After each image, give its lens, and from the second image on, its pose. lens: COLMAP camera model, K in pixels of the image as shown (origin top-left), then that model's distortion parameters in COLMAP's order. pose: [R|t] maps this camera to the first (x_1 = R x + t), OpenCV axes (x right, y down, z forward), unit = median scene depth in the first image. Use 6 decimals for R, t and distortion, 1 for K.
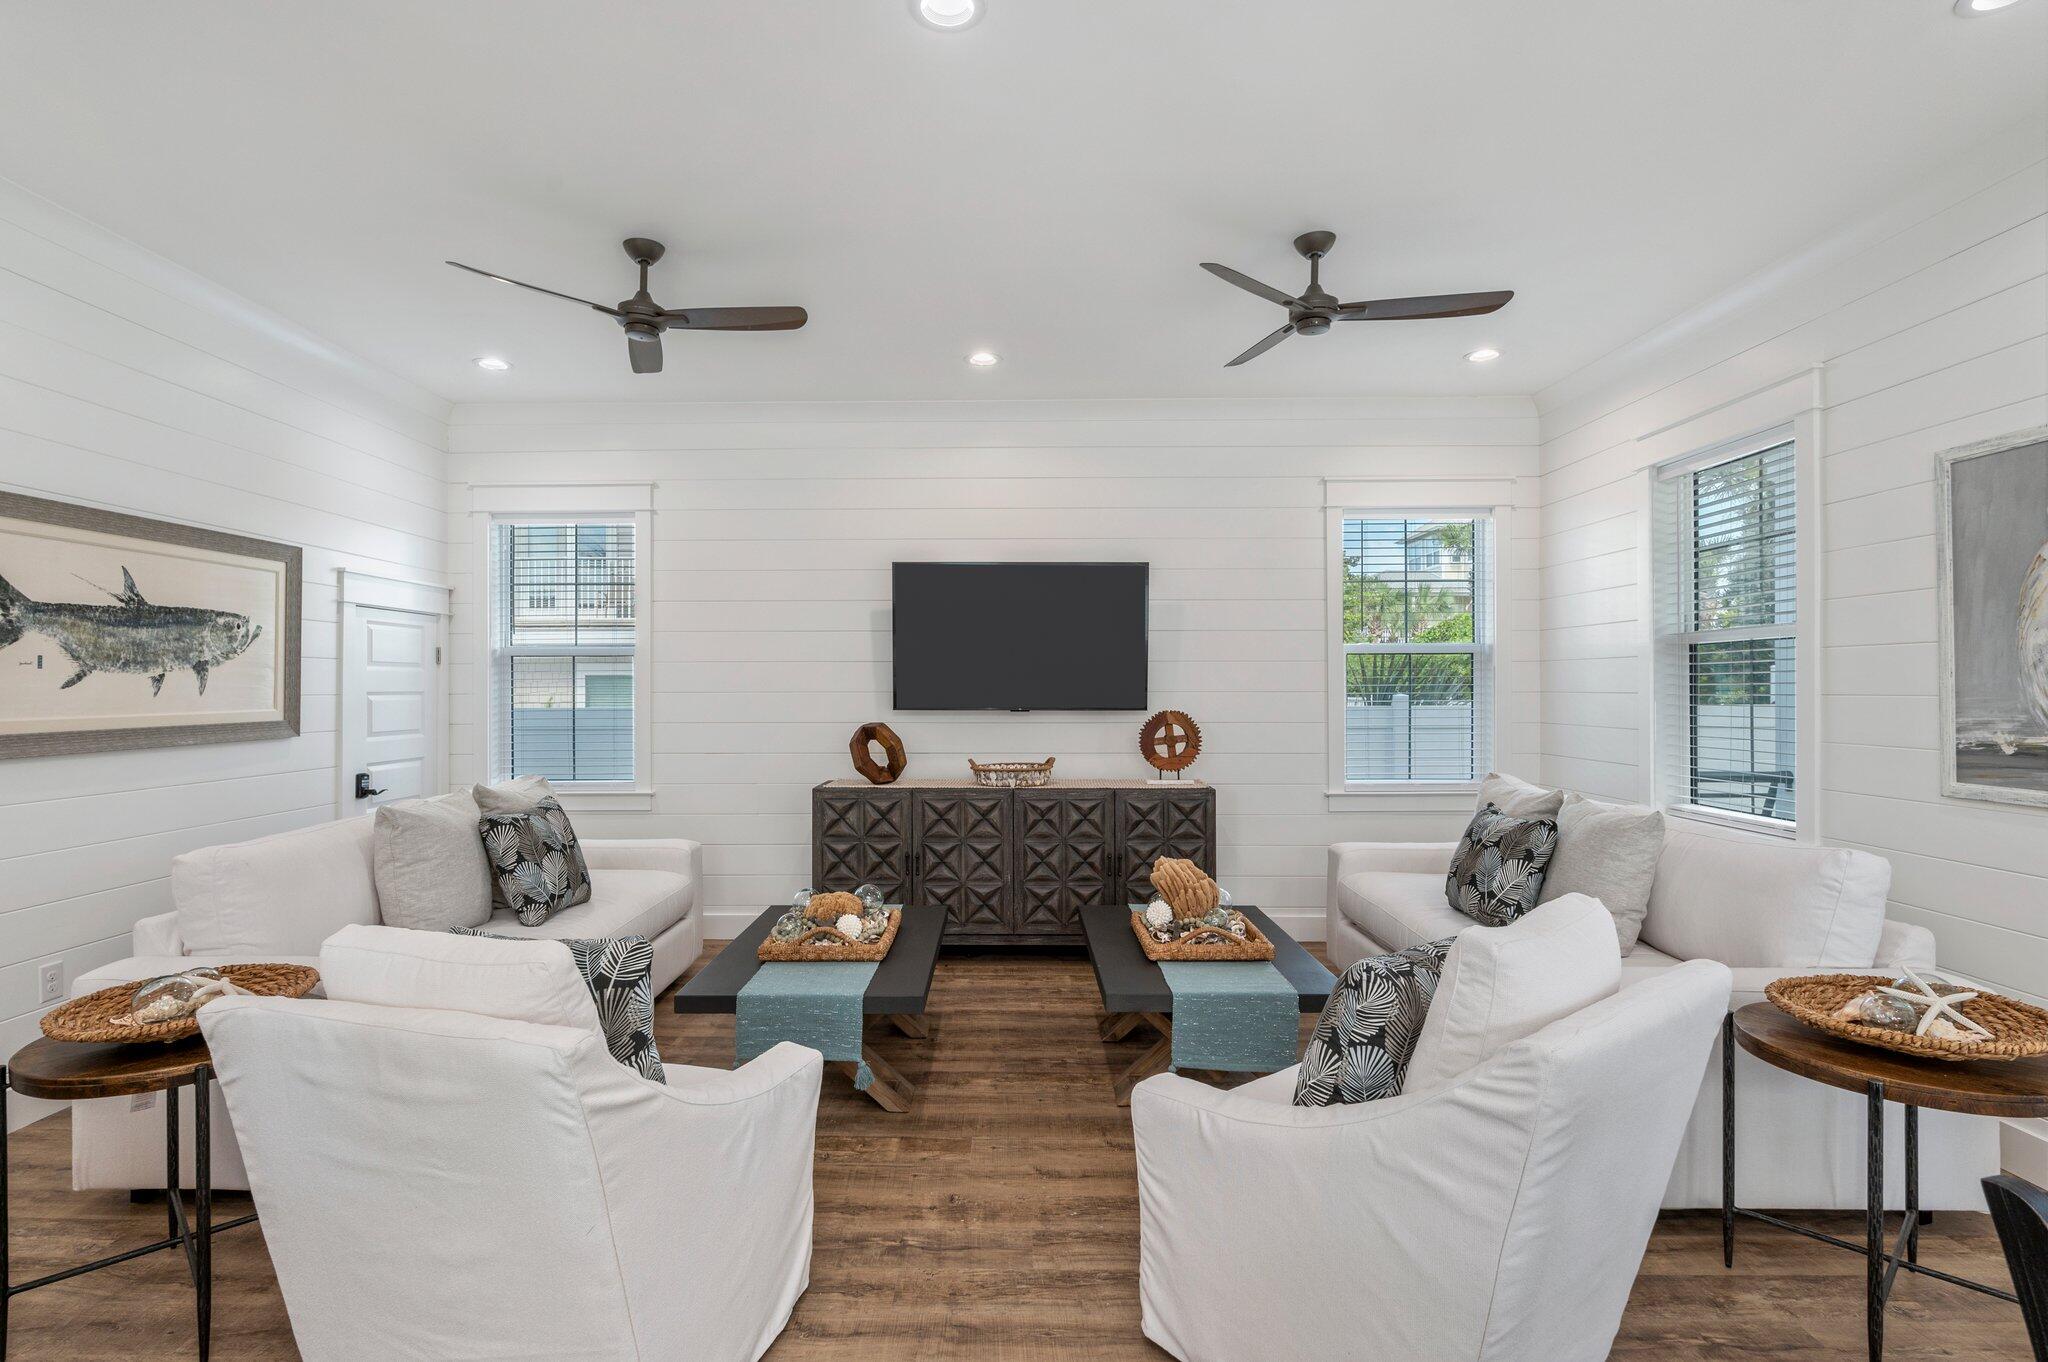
lens RADIAL K [[1019.0, 0, 989.6], [0, 1019.0, 686.0], [0, 0, 1]] dist [-0.004324, -0.000562]
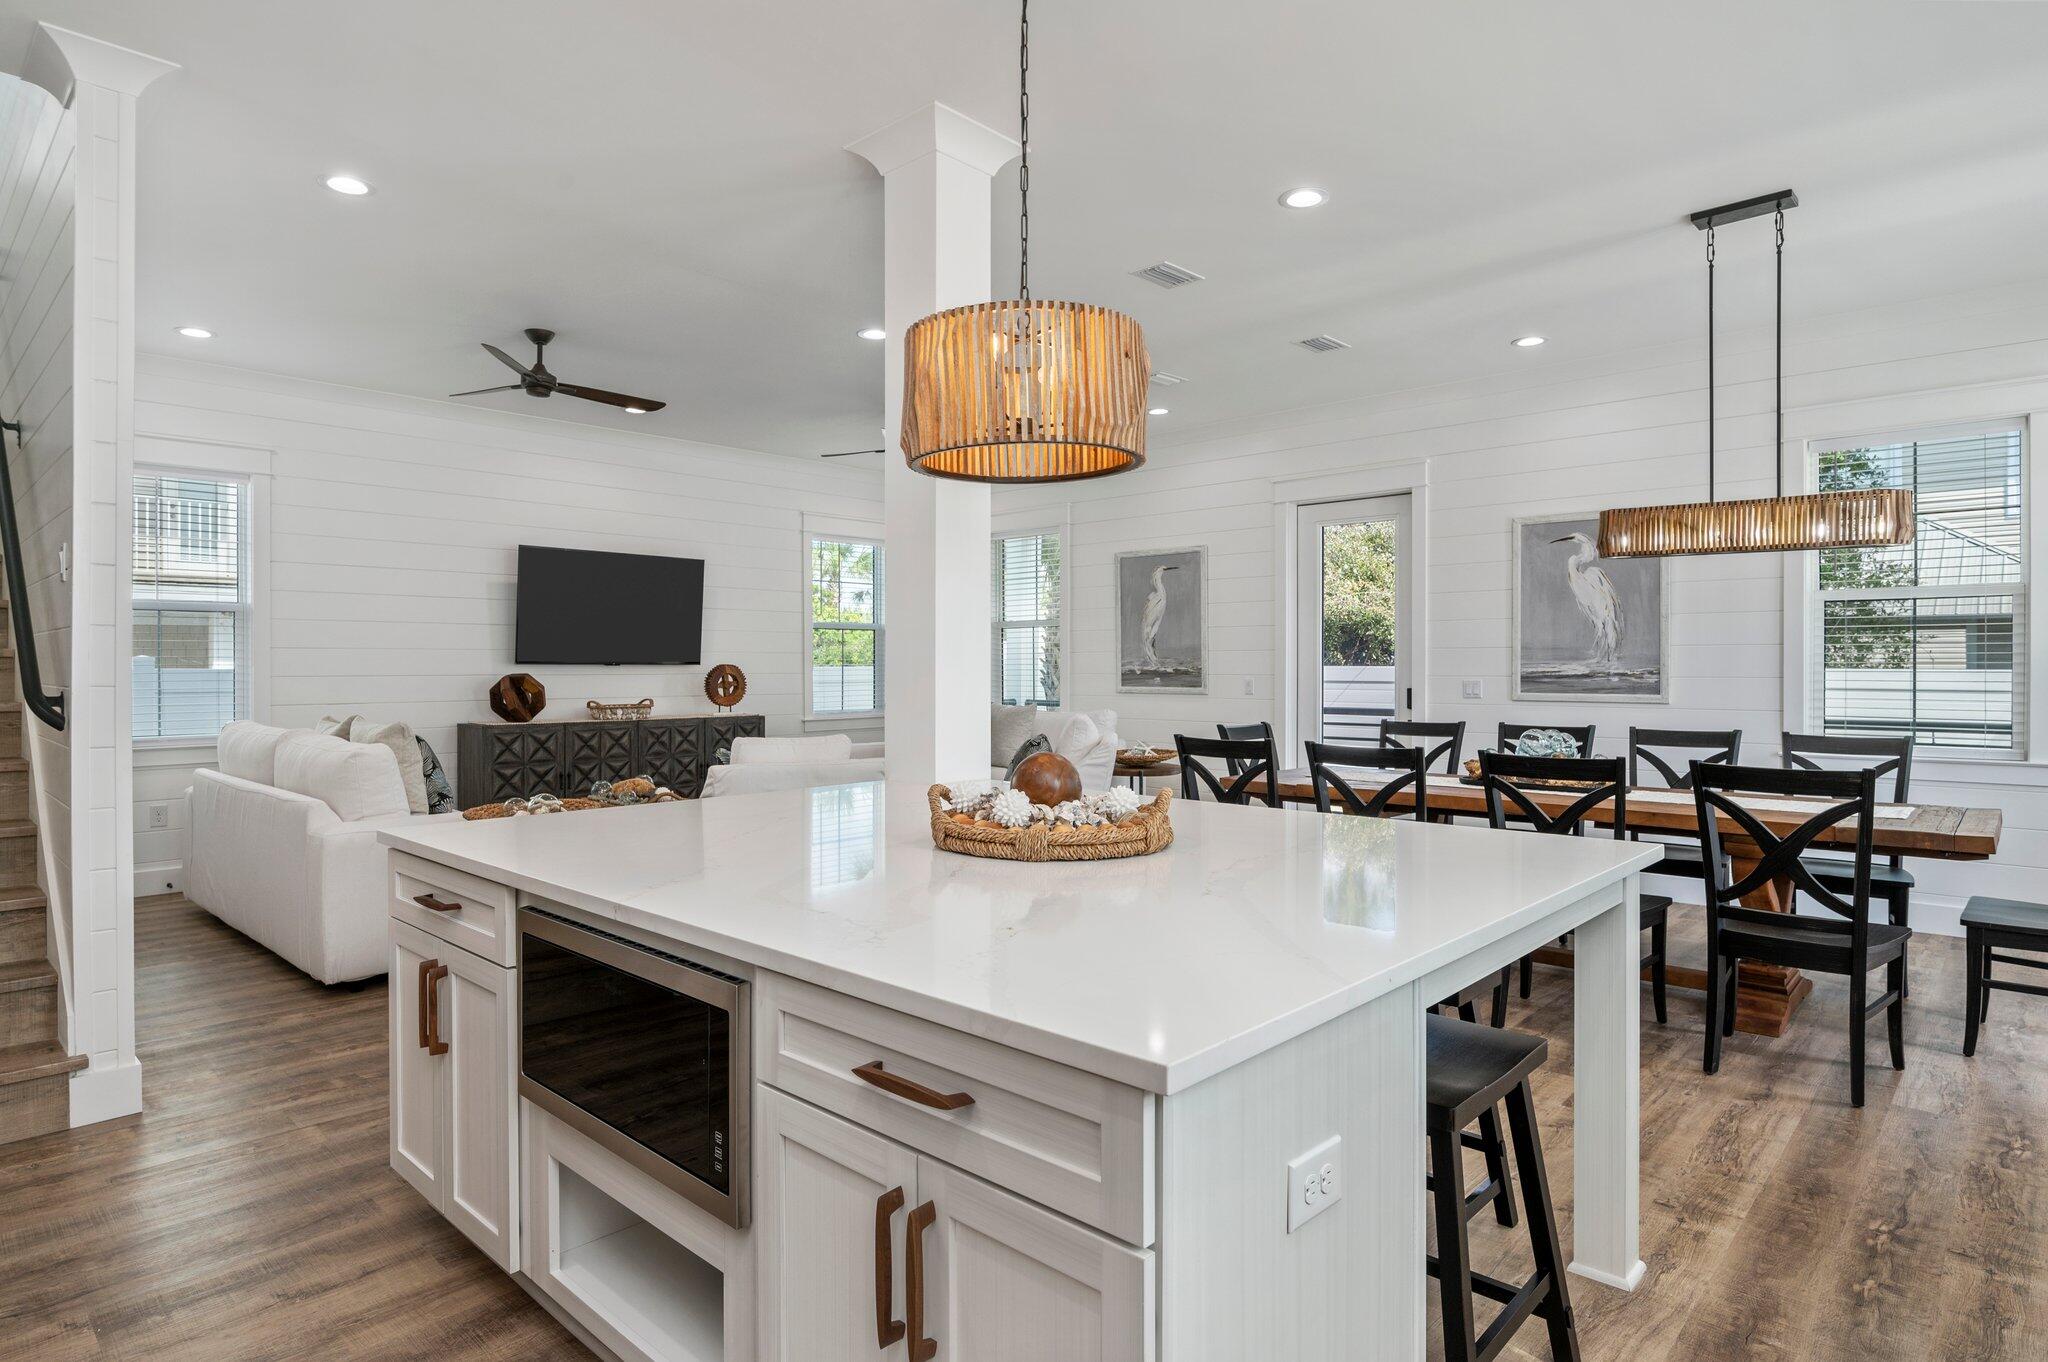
lens RADIAL K [[1122.3, 0, 1063.6], [0, 1122.3, 672.3], [0, 0, 1]] dist [-0.014096, -0.000364]
pose [[0.653172, -0.003278, 0.757203, -0.745480], [-0.001049, 0.999986, 0.005234, 0.027730], [-0.757209, -0.004213, 0.653159, -0.421498]]
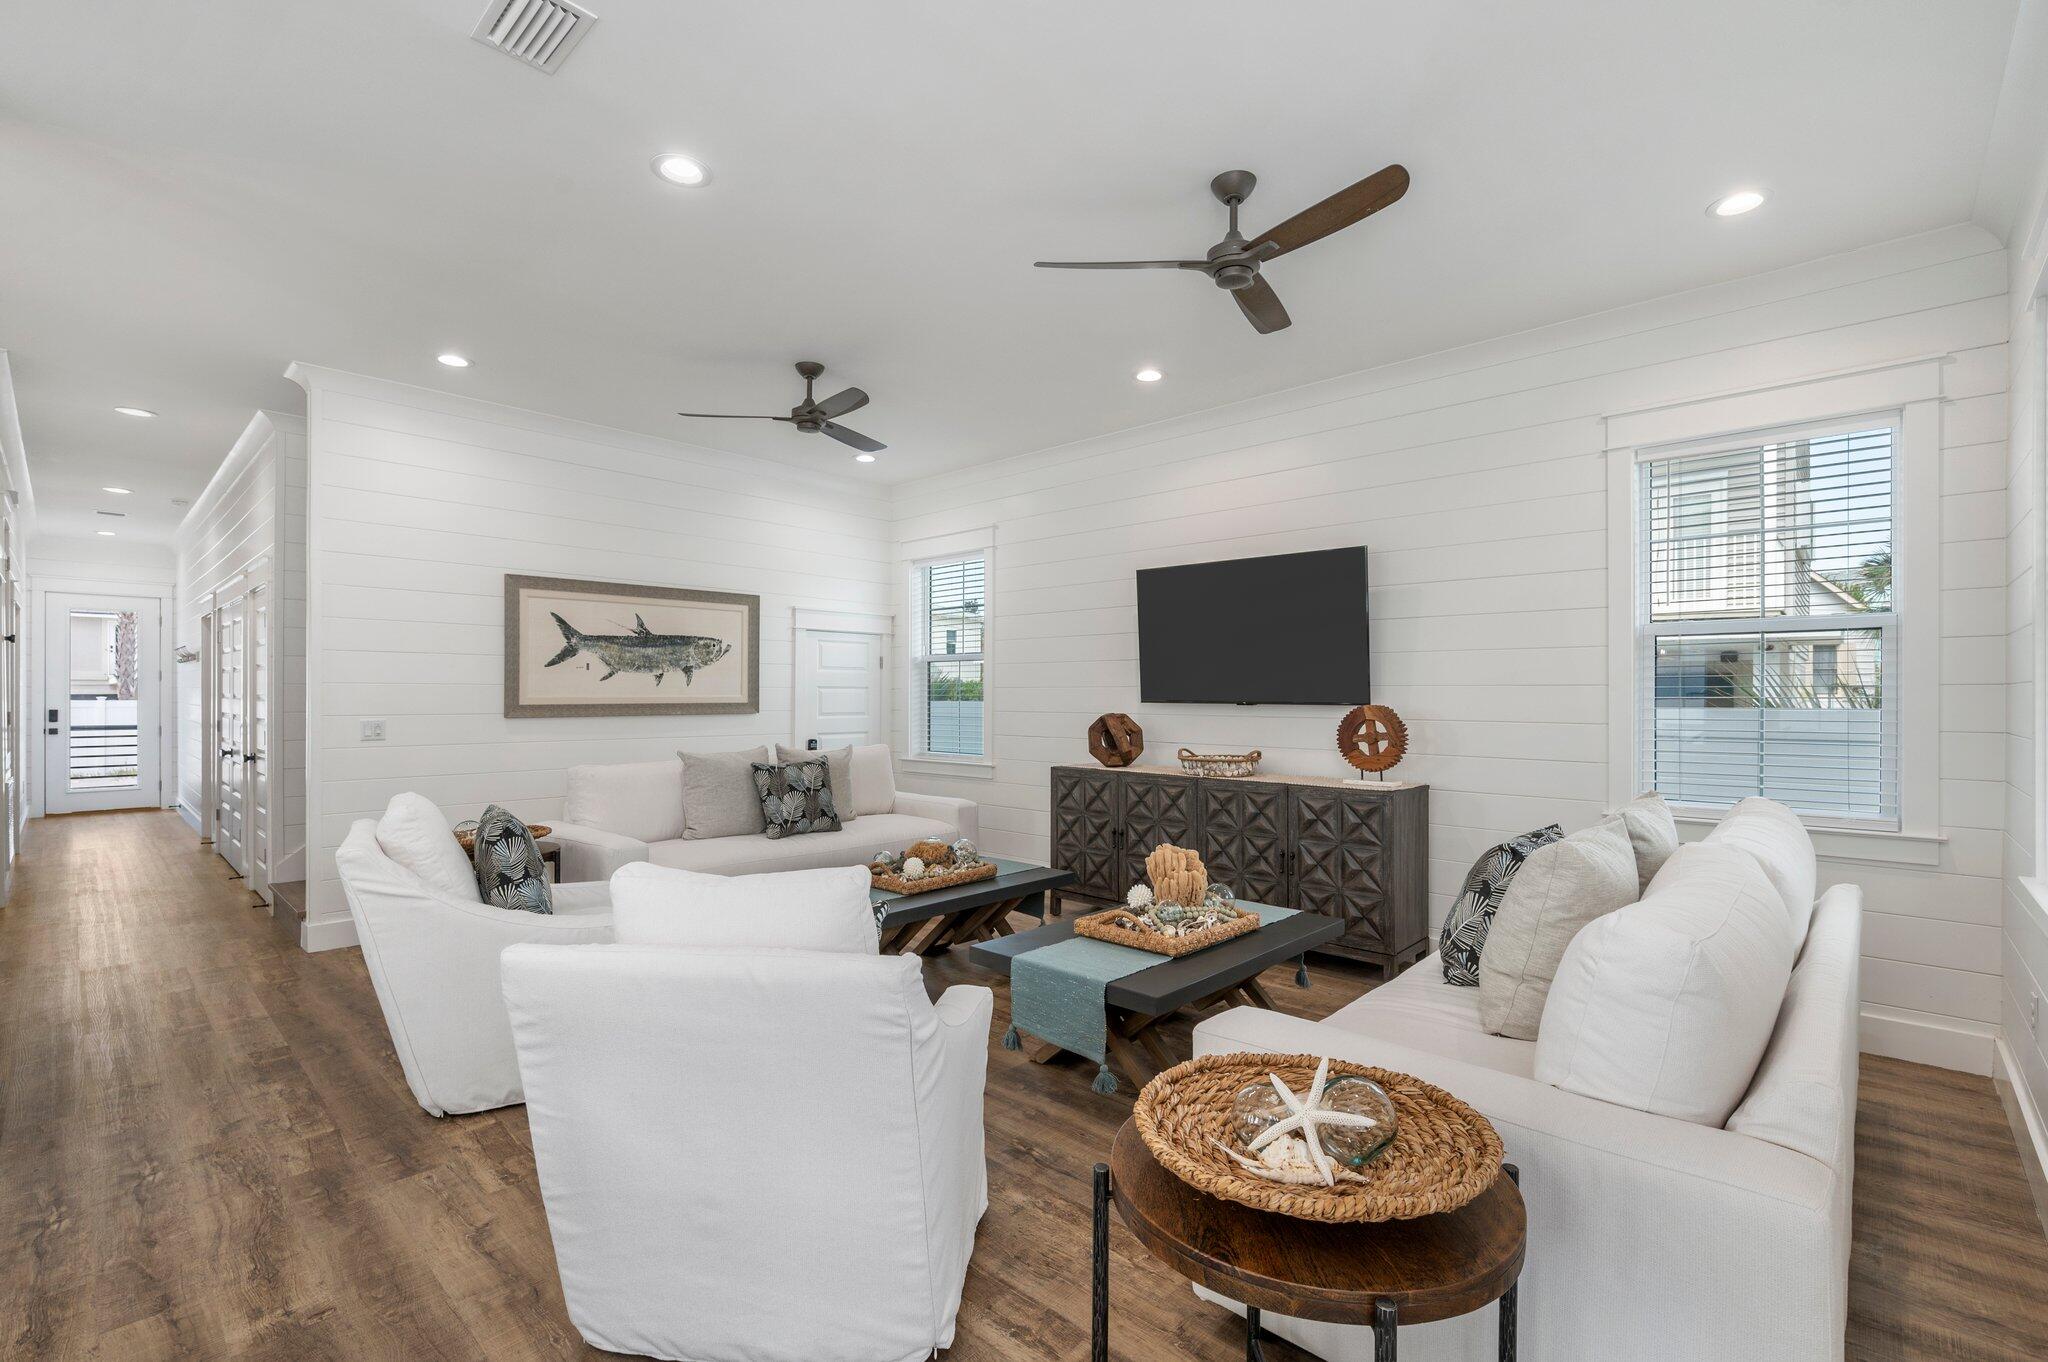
lens RADIAL K [[902.5, 0, 999.6], [0, 902.5, 698.9], [0, 0, 1]] dist [-0.011145, 0.000559]
pose [[0.734794, 0.006493, -0.678259, 0.501094], [-0.004043, 0.999978, 0.005192, 0.016048], [0.678278, -0.001073, 0.734804, 0.183558]]
